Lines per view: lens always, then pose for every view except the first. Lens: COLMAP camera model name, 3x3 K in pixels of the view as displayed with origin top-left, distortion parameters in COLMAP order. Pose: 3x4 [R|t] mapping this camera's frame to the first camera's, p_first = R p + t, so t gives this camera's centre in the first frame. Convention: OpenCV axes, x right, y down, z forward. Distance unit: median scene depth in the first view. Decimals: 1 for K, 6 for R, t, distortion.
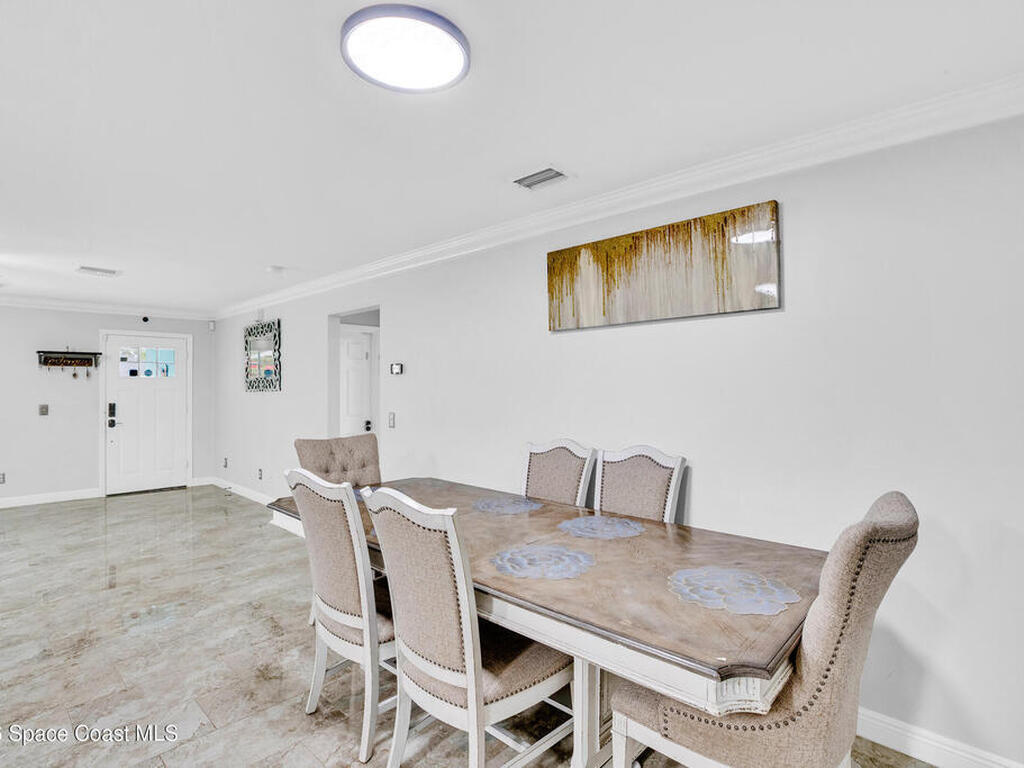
lens RADIAL K [[518.0, 0, 512.0], [0, 518.0, 384.0], [0, 0, 1]] dist [-0.036114, 0.011931]
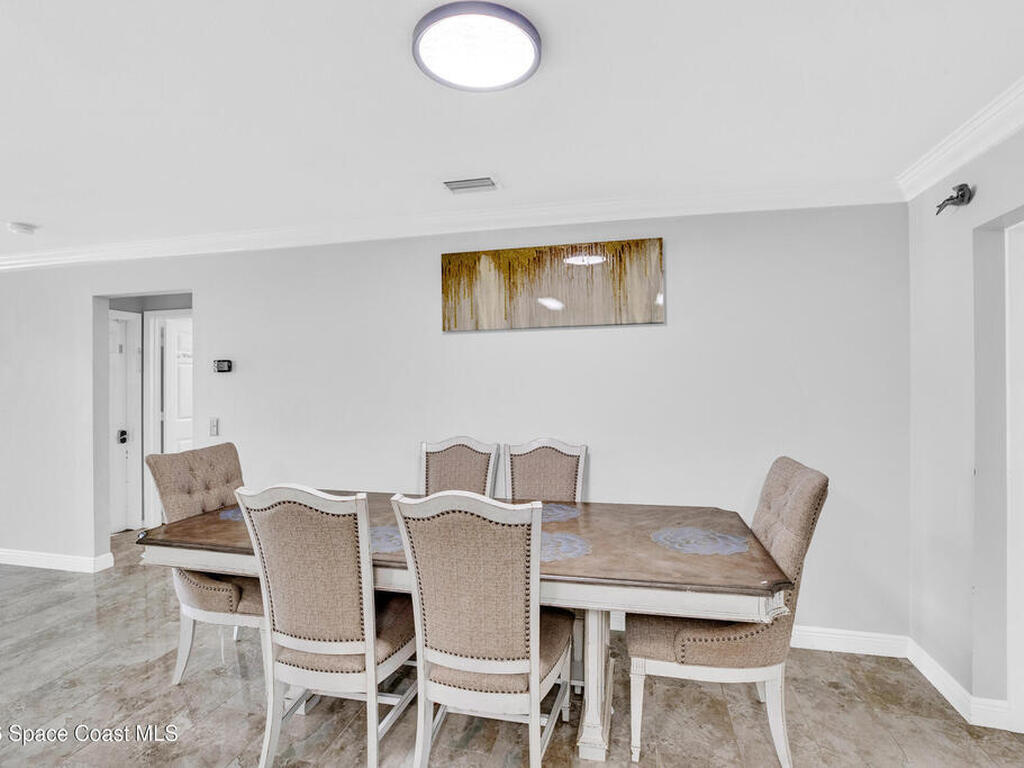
lens RADIAL K [[518.0, 0, 512.0], [0, 518.0, 384.0], [0, 0, 1]] dist [-0.036114, 0.011931]
pose [[0.871030, -0.003704, 0.491216, -0.355530], [0.003107, 0.999993, 0.002030, -0.000579], [-0.491220, -0.000242, 0.871035, 0.055417]]
